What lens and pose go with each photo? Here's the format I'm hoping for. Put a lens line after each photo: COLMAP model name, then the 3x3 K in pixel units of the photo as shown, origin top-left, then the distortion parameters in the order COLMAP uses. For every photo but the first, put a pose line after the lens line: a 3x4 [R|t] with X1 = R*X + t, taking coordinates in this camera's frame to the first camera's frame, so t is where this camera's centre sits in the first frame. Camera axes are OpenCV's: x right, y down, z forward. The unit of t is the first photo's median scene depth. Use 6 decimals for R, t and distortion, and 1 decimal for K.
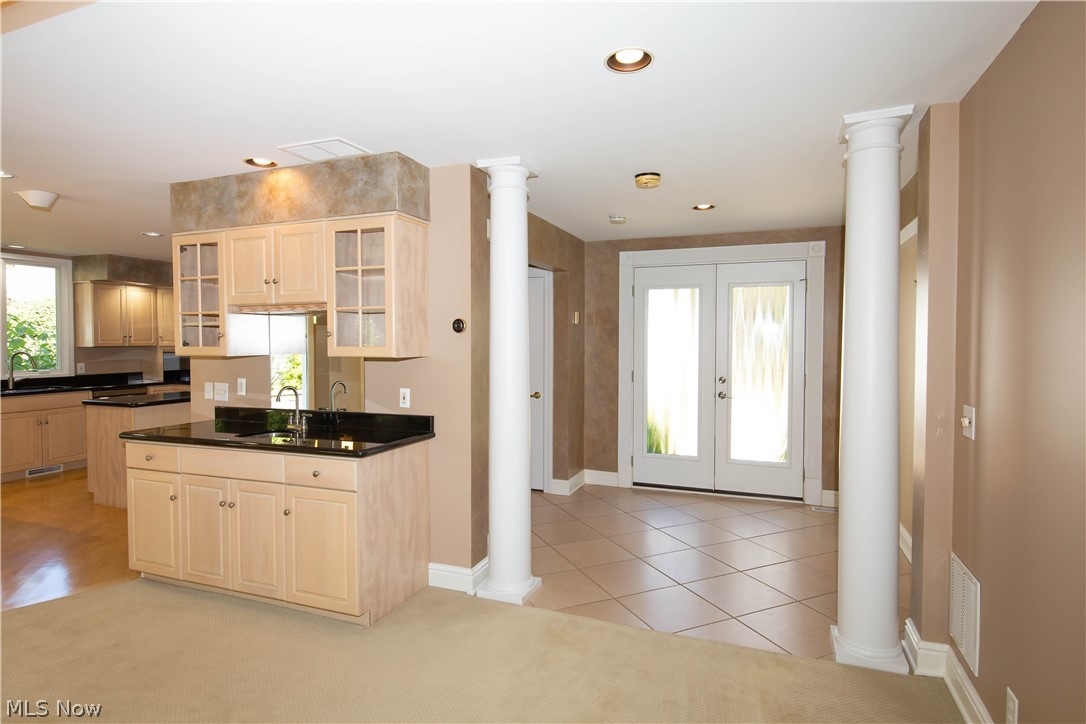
lens RADIAL K [[564.0, 0, 547.6], [0, 564.0, 354.8], [0, 0, 1]] dist [0.004903, -0.009402]
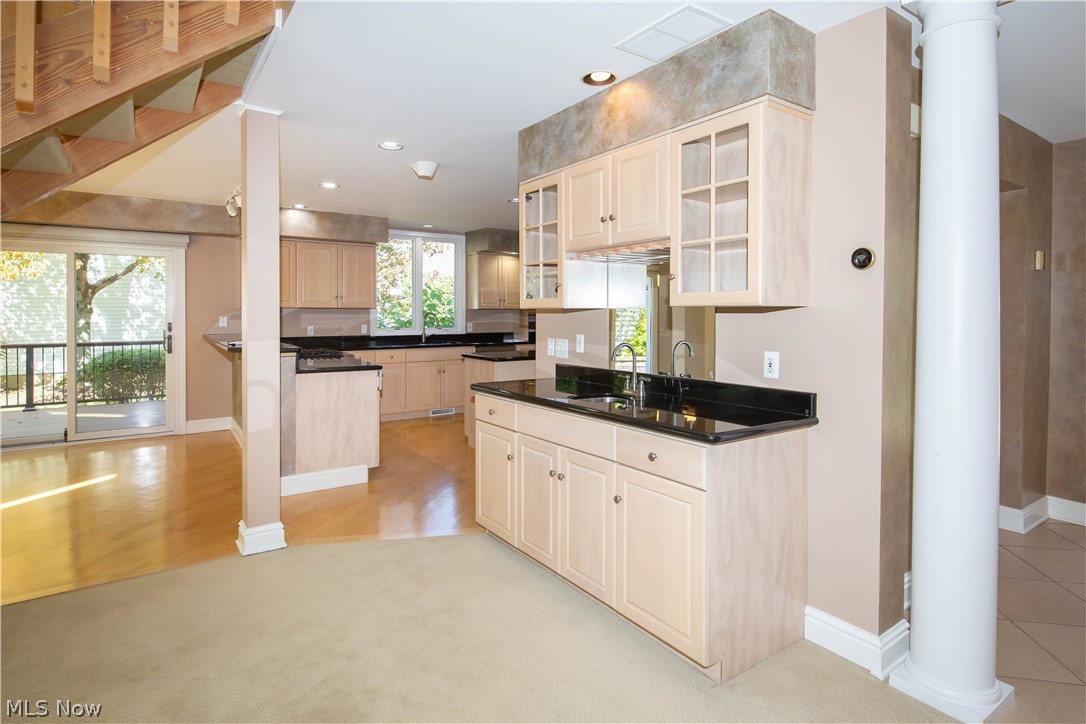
lens RADIAL K [[561.6, 0, 543.1], [0, 561.6, 319.3], [0, 0, 1]] dist [0.003778, 0.000164]
pose [[0.827529, 0.010084, -0.561333, -0.093227], [-0.017576, 0.999814, -0.007950, 0.029453], [0.561148, 0.016445, 0.827552, 0.244122]]
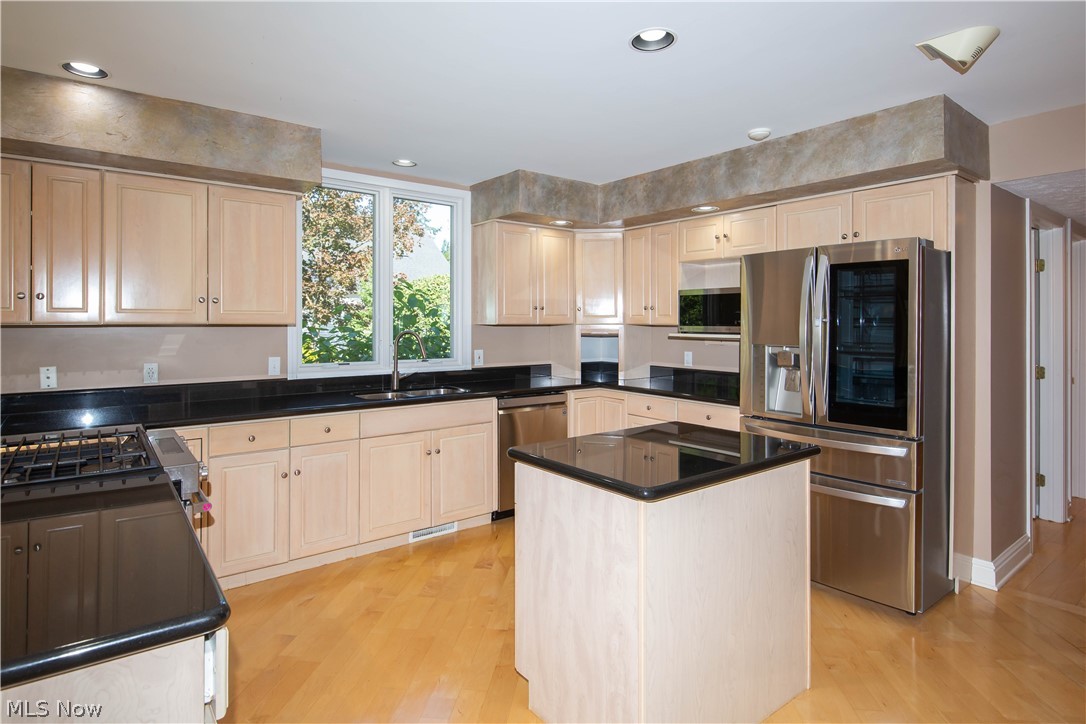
lens RADIAL K [[570.8, 0, 538.3], [0, 570.8, 324.4], [0, 0, 1]] dist [-0.000052, -0.000848]
pose [[0.855069, 0.002154, -0.518510, -0.909503], [-0.015212, 0.999665, -0.020933, -0.002828], [0.518292, 0.025787, 0.854815, 1.000958]]
